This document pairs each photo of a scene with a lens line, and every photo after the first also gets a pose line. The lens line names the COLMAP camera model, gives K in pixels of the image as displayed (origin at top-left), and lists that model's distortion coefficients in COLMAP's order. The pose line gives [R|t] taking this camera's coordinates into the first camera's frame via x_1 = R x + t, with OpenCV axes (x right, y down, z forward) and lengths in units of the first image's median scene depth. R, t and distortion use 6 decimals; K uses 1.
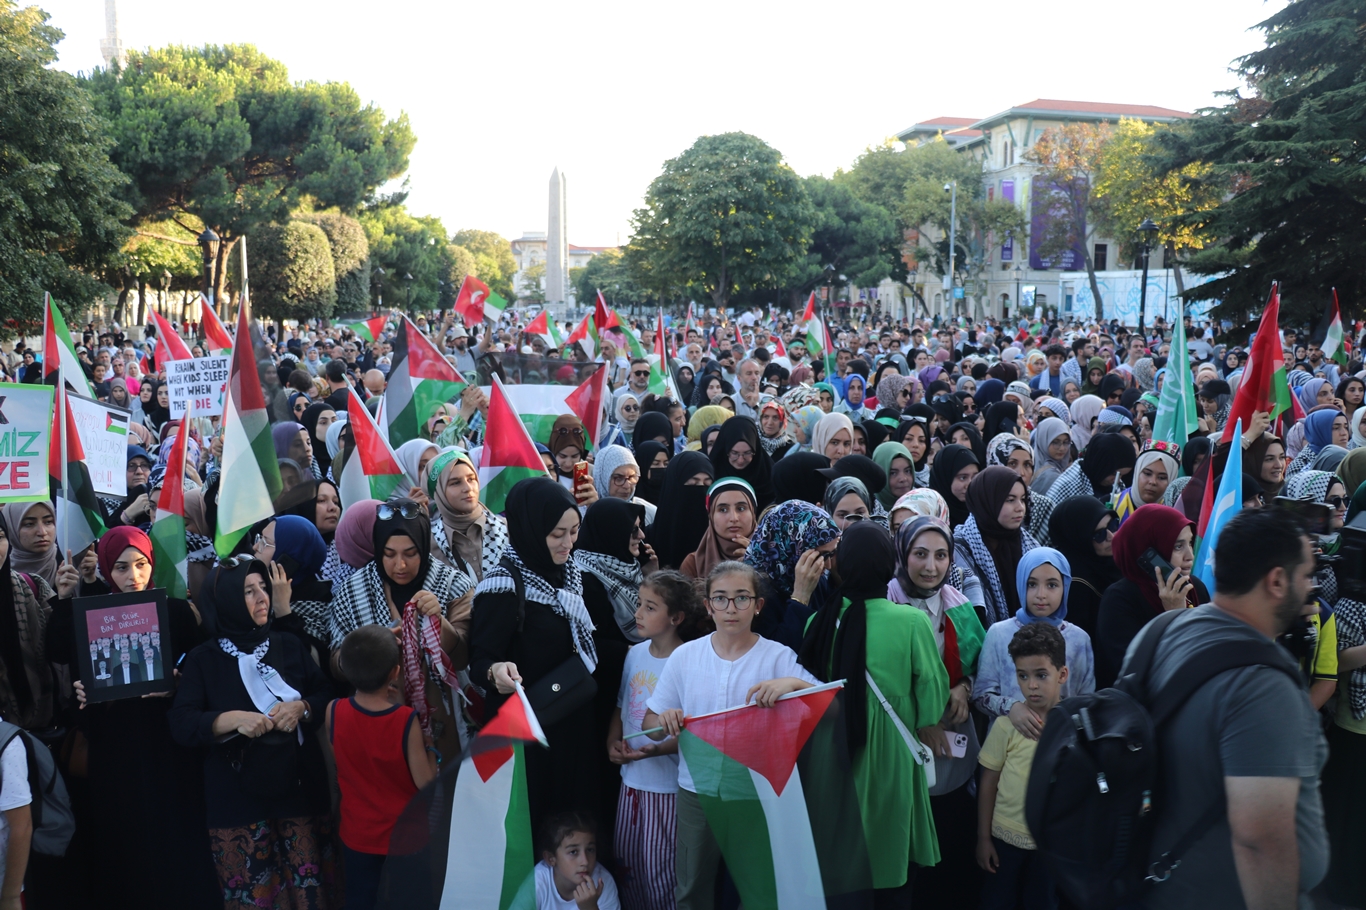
lens RADIAL K [[1116.2, 0, 683.1], [0, 1116.2, 460.6], [0, 0, 1]] dist [-0.186607, 0.165508]
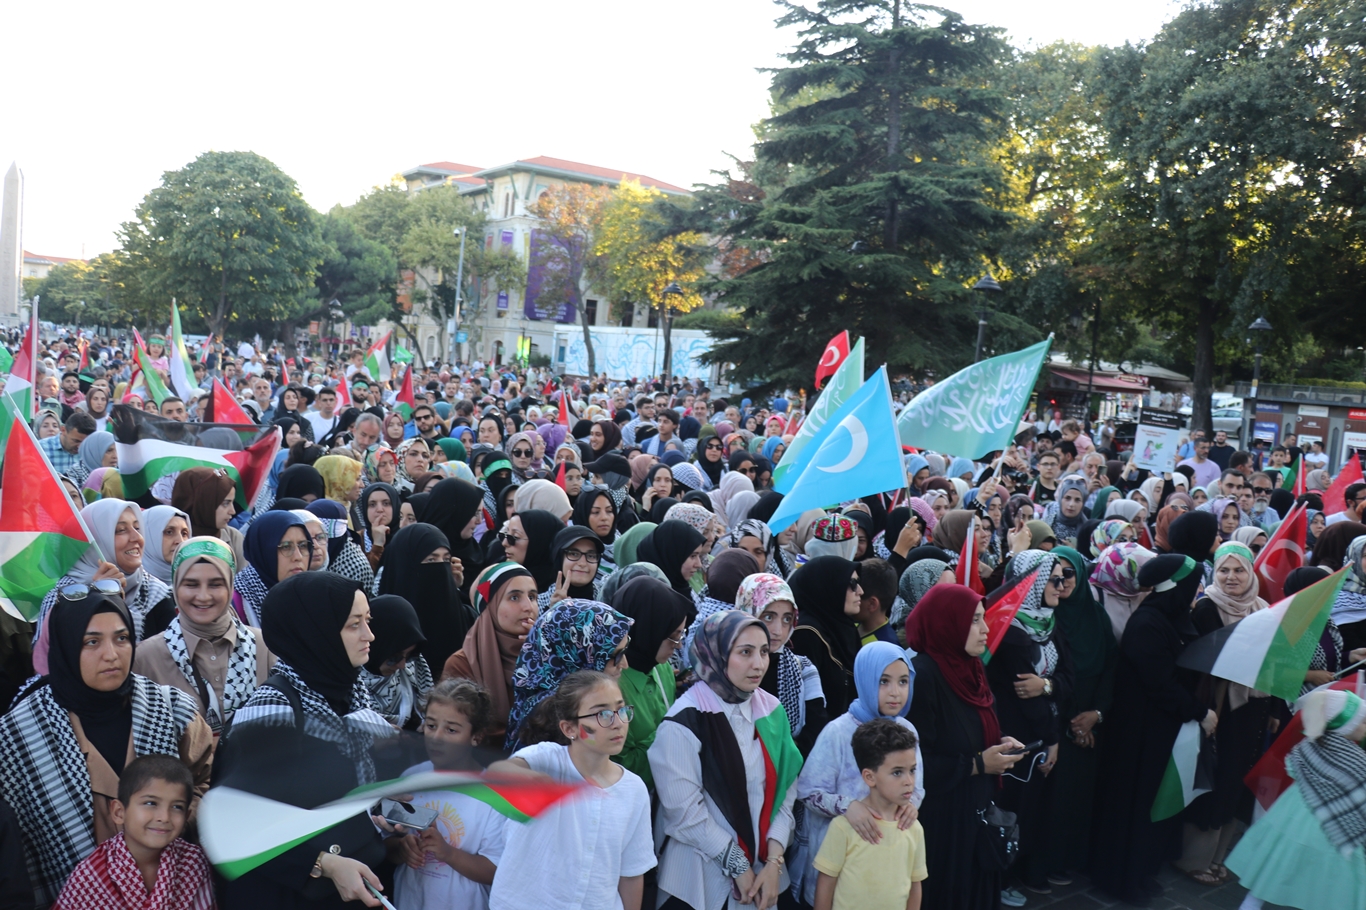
lens RADIAL K [[1115.7, 0, 678.7], [0, 1115.7, 467.9], [0, 0, 1]] dist [-0.187497, 0.161913]
pose [[0.896061, 0.033976, 0.442629, -0.015789], [-0.020265, 0.999158, -0.035671, -0.001972], [-0.443469, 0.022994, 0.895995, 0.012343]]
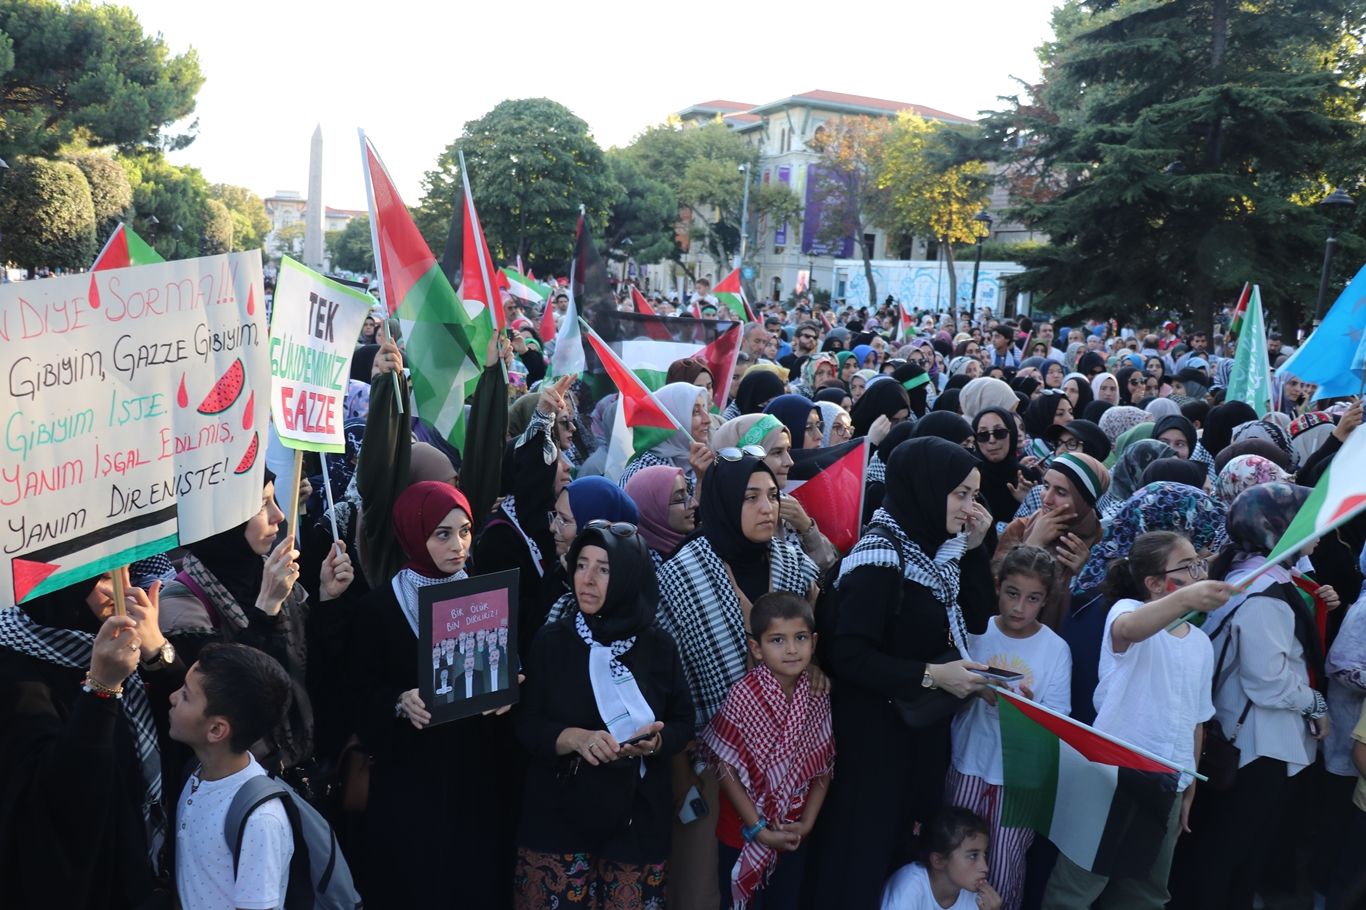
lens RADIAL K [[1116.2, 0, 683.1], [0, 1116.2, 460.6], [0, 0, 1]] dist [-0.186607, 0.165508]
pose [[0.975152, 0.020273, 0.220607, -0.031745], [-0.025198, 0.999492, 0.019536, 0.001379], [-0.220099, -0.024610, 0.975167, 0.012849]]
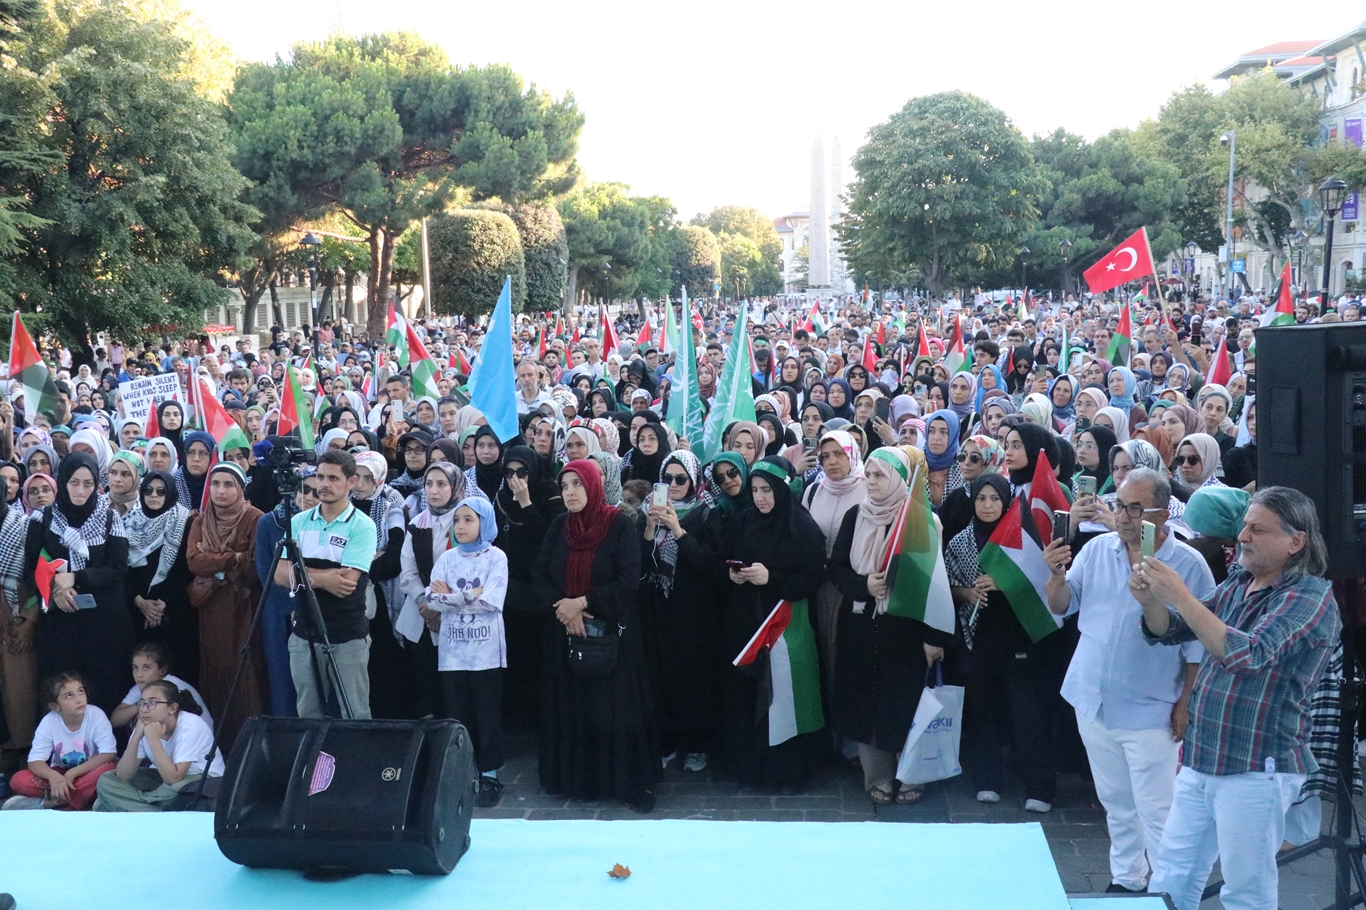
lens RADIAL K [[1285.6, 0, 678.9], [0, 1285.6, 474.1], [0, 0, 1]] dist [-0.154235, 0.256741]
pose [[0.971555, 0.003727, -0.236786, 0.069036], [-0.002759, 0.999986, 0.004418, 0.001898], [0.236799, -0.003639, 0.971552, -0.027713]]
